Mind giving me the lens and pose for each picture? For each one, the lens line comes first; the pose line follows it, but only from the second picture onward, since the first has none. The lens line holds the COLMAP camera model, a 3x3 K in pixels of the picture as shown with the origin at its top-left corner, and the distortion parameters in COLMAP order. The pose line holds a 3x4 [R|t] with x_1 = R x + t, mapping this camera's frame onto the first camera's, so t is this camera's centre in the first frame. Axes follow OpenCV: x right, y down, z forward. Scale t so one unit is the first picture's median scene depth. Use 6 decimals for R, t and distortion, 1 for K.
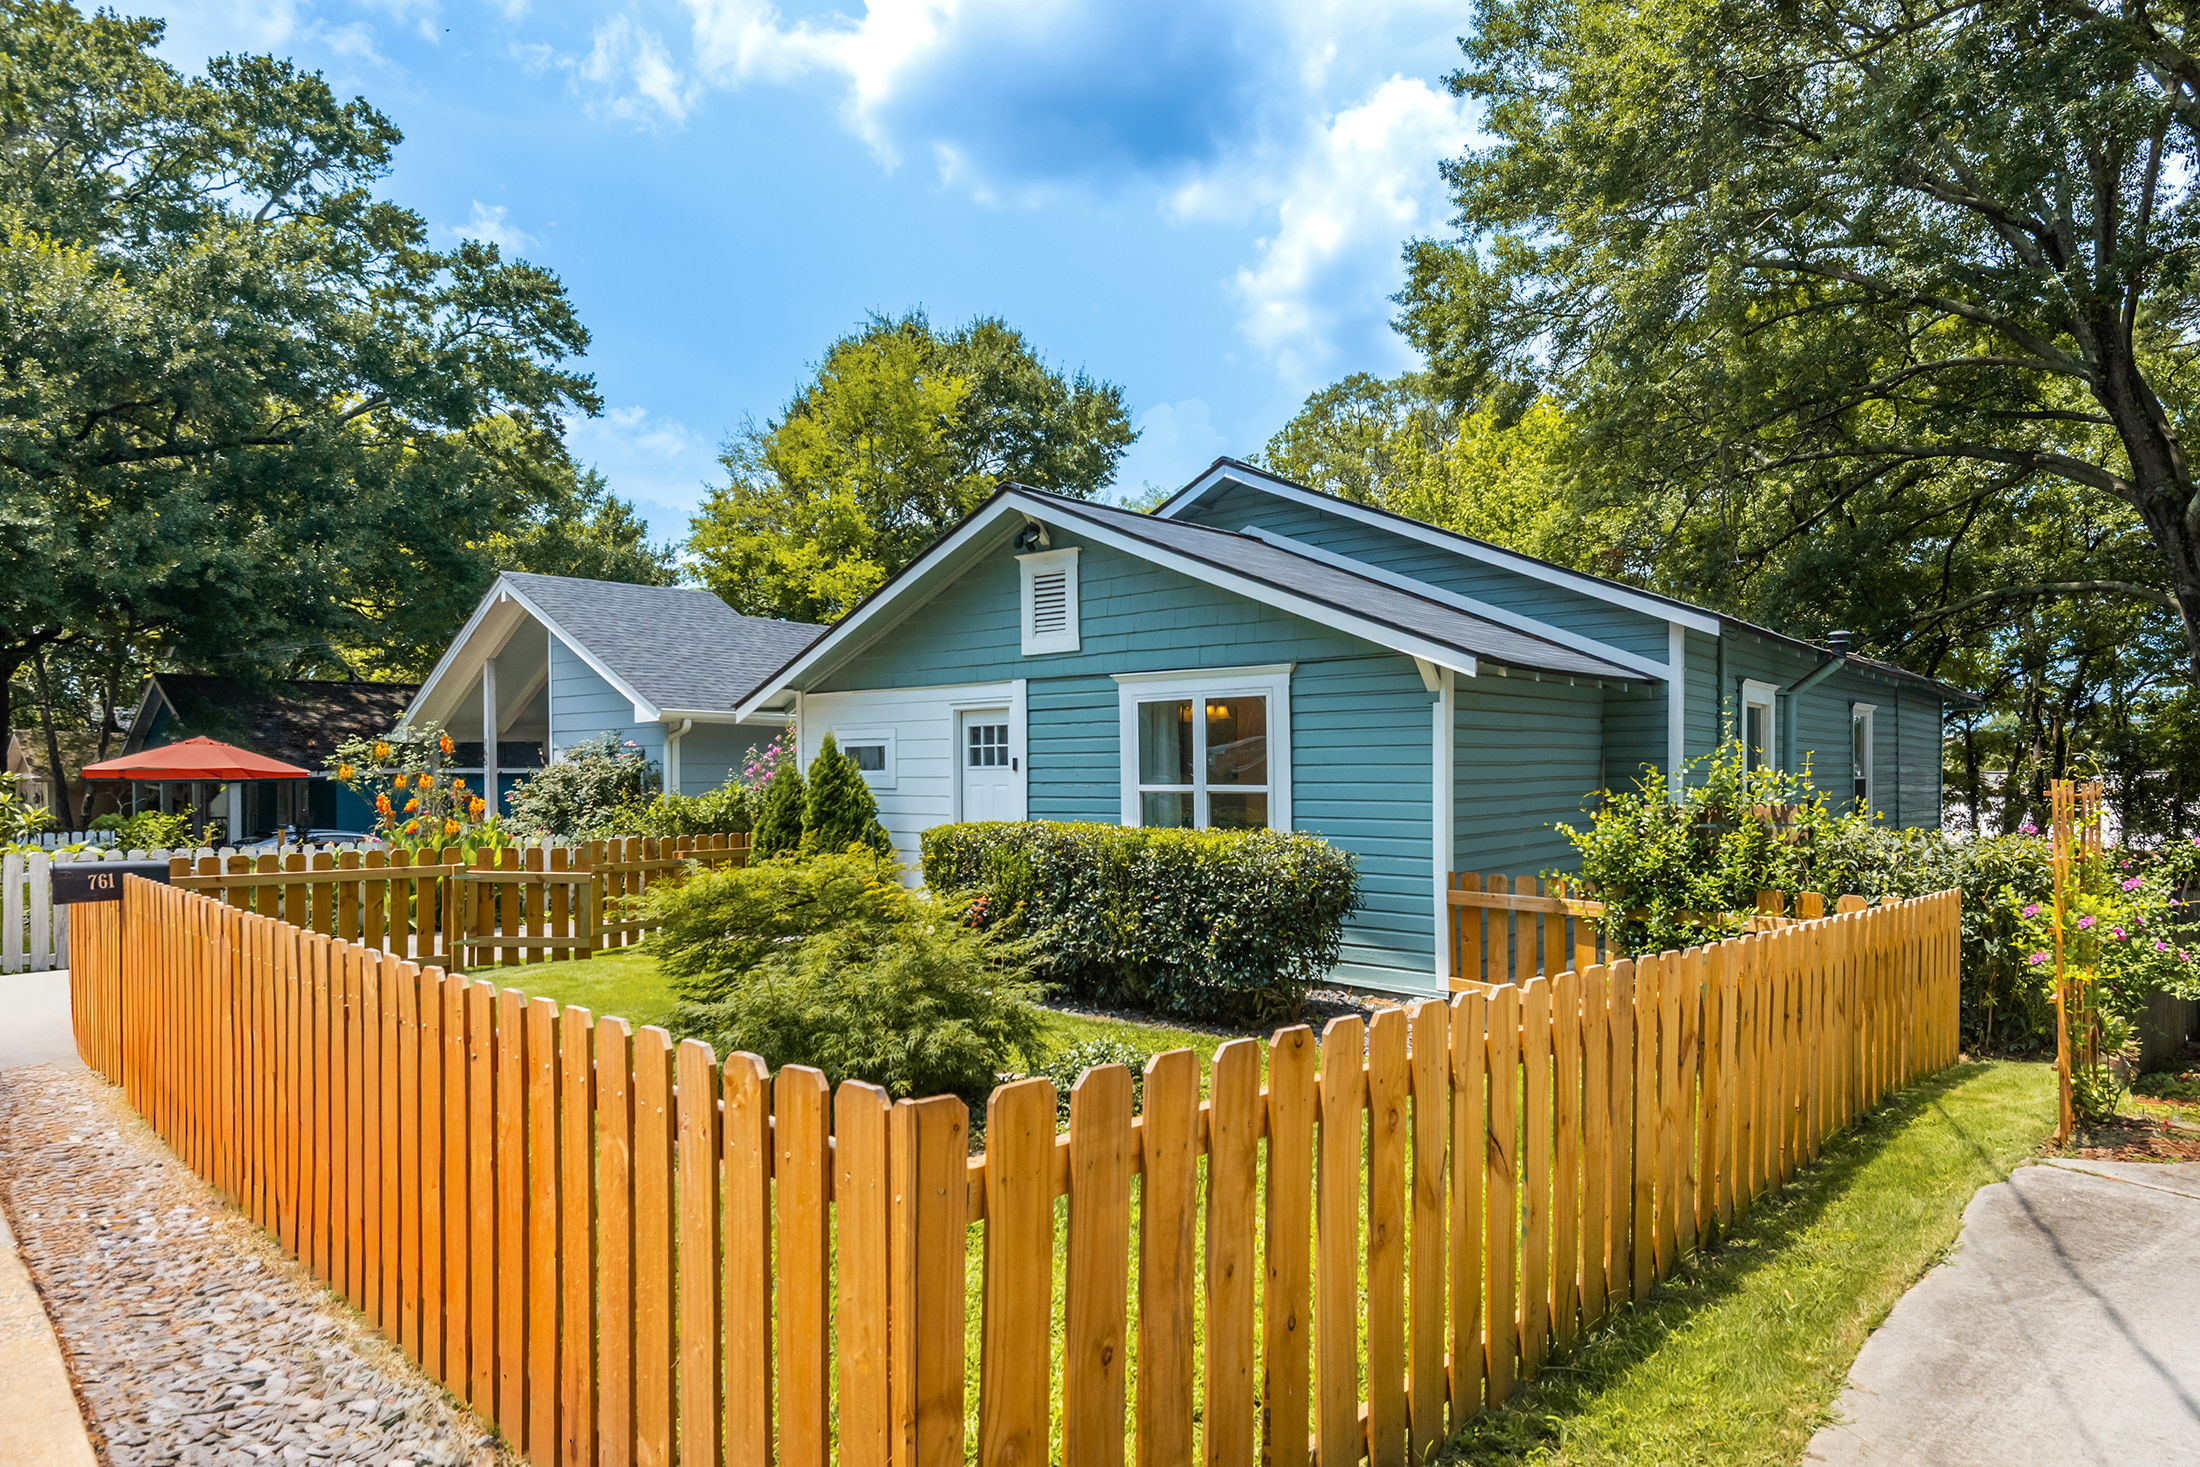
lens RADIAL K [[1154.2, 0, 1107.8], [0, 1154.2, 780.2], [0, 0, 1]] dist [0.019841, 0.000012]
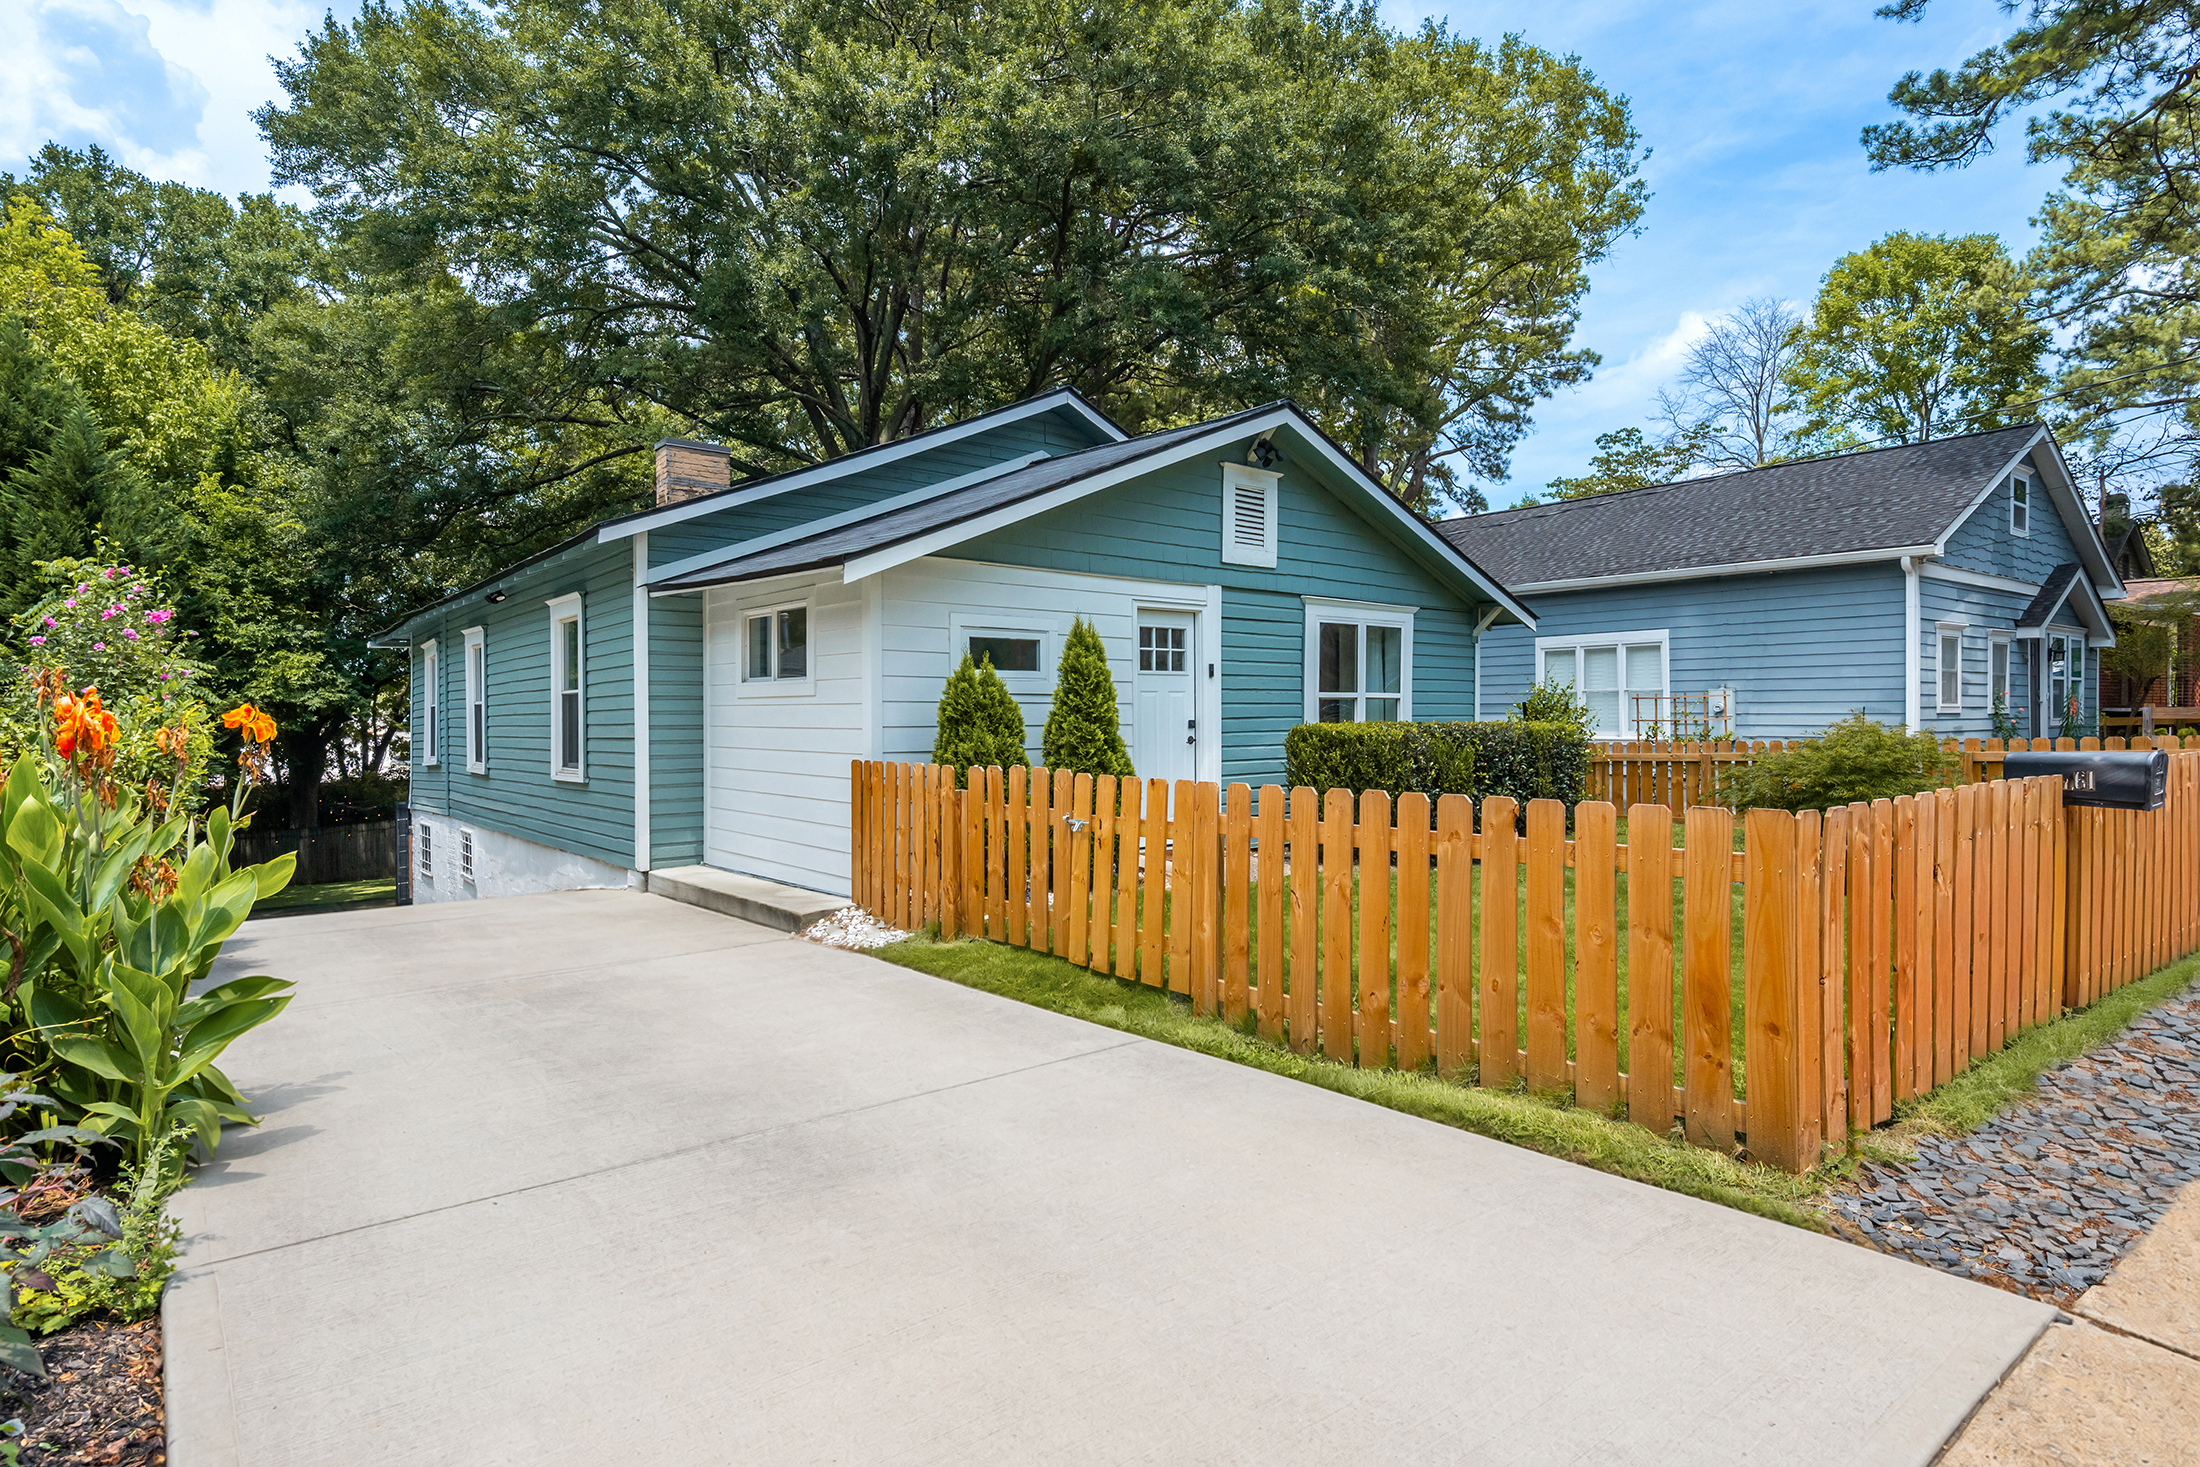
lens RADIAL K [[1189.3, 0, 1035.3], [0, 1189.3, 726.8], [0, 0, 1]] dist [-0.000737, 0.000002]
pose [[0.167314, -0.010752, 0.985845, -1.168234], [0.009639, 0.999911, 0.009269, 0.025008], [-0.985856, 0.007952, 0.167403, 1.029620]]
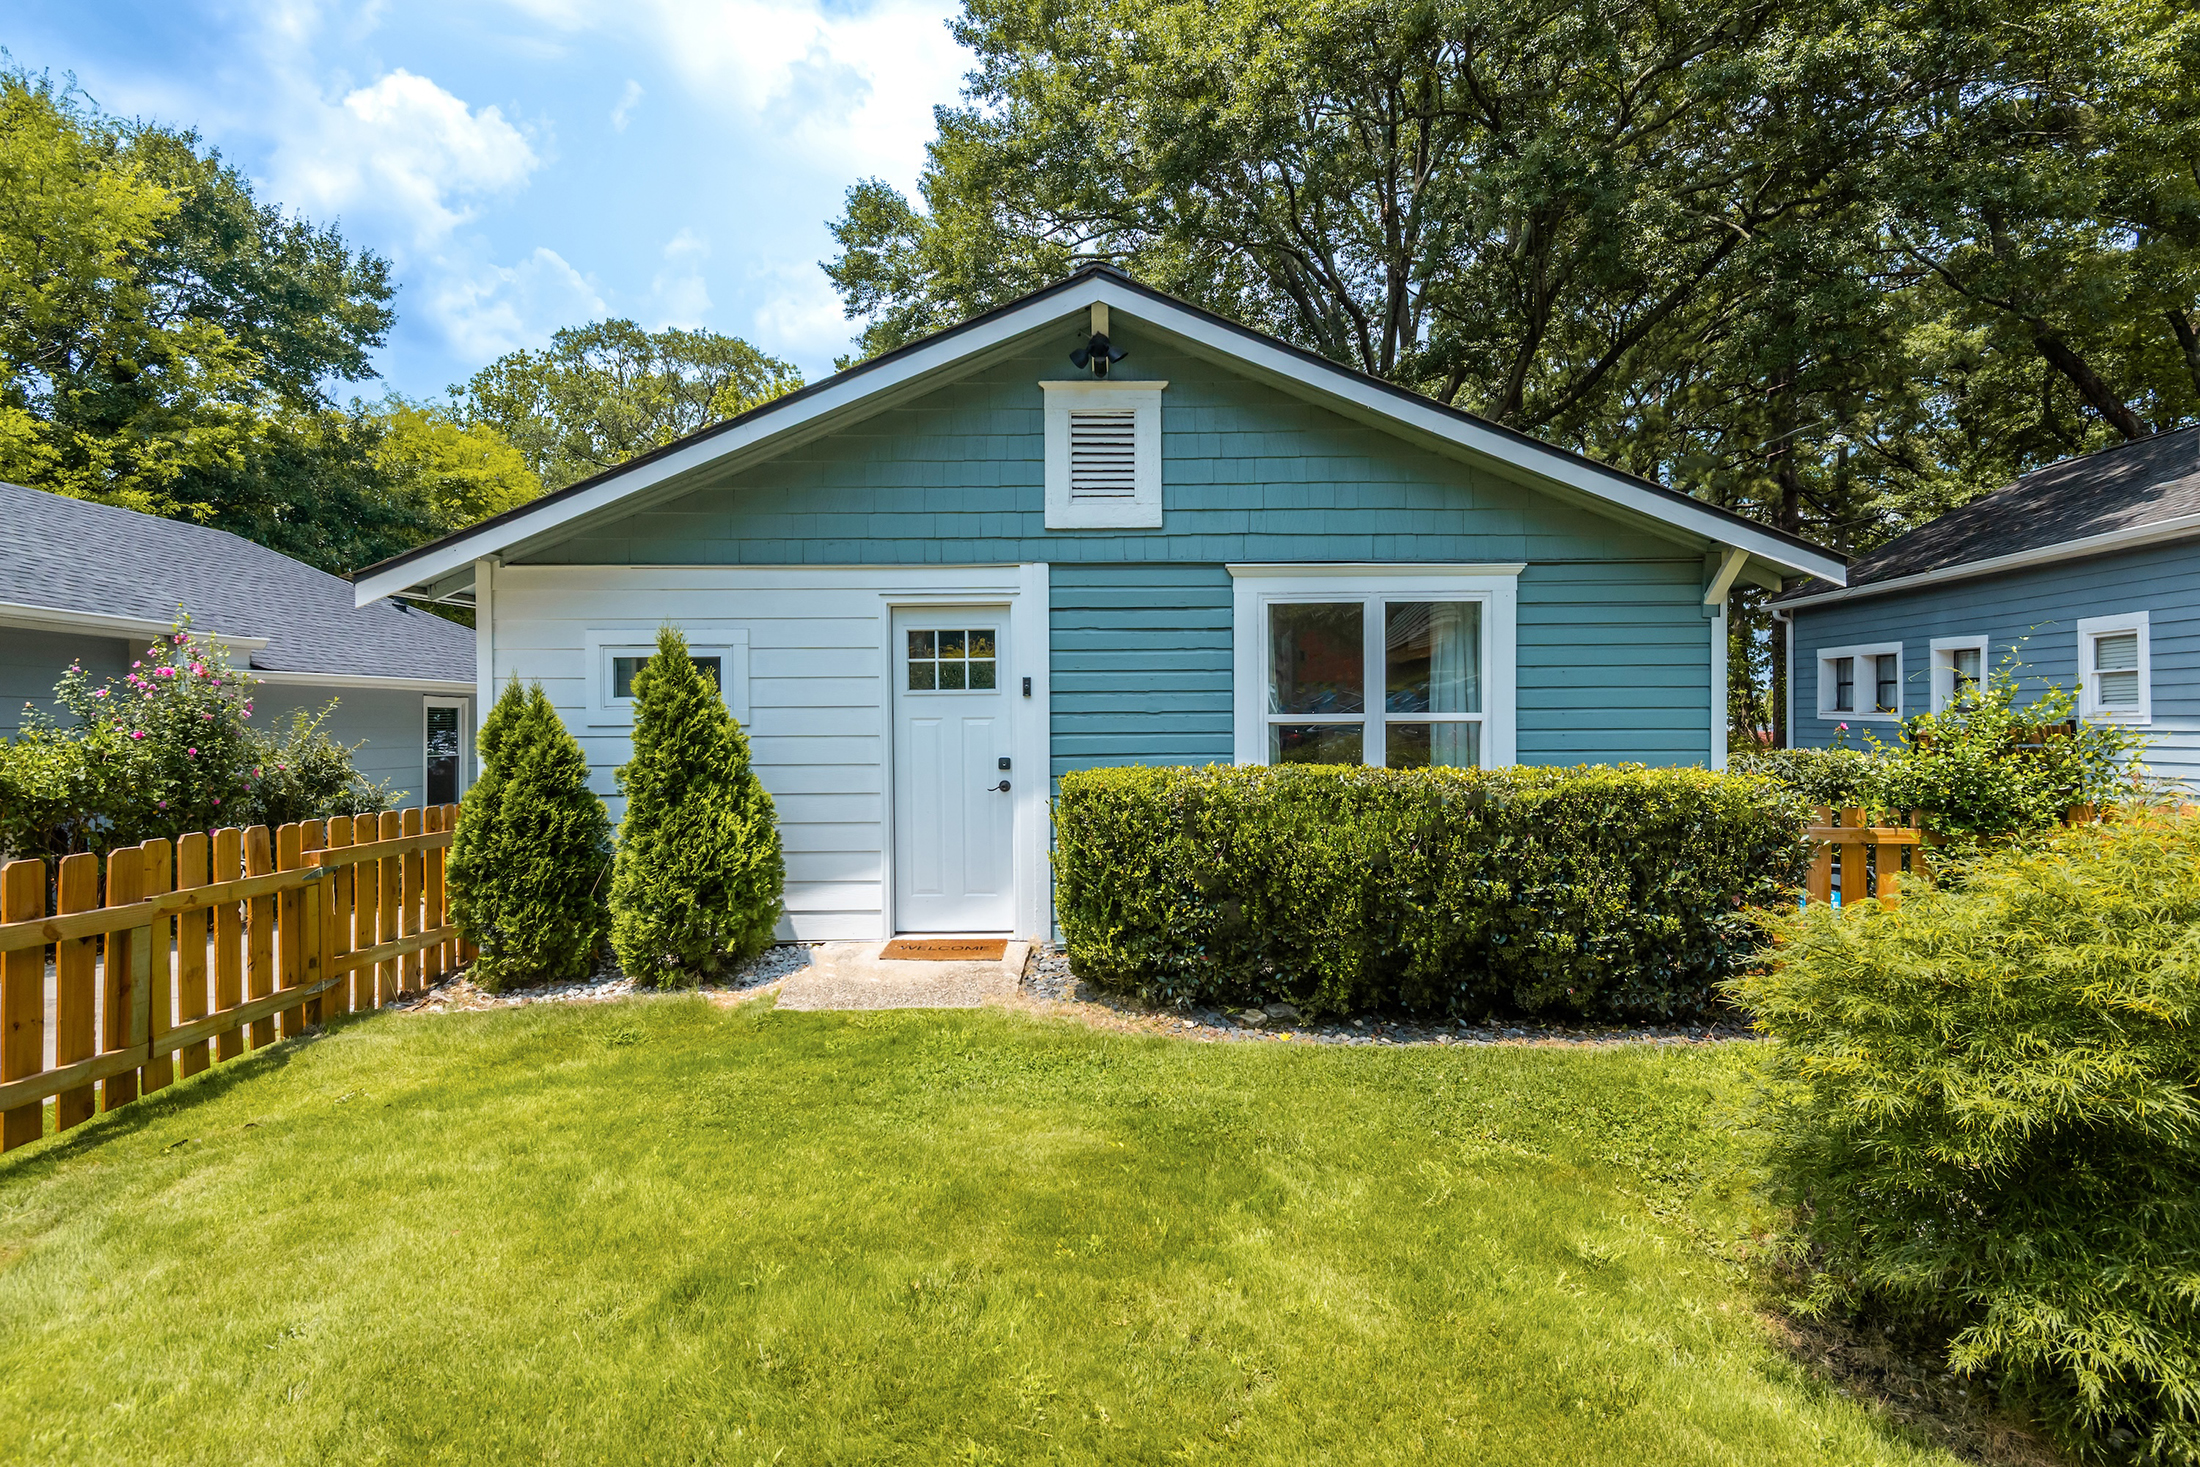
lens RADIAL K [[1105.1, 0, 1100.0], [0, 1105.1, 733.5], [0, 0, 1]] dist [0.000340, -0.000042]
pose [[0.783273, 0.001801, 0.621675, -0.476971], [0.004977, 0.999946, -0.009168, 0.021472], [-0.621658, 0.010275, 0.783222, 0.483720]]
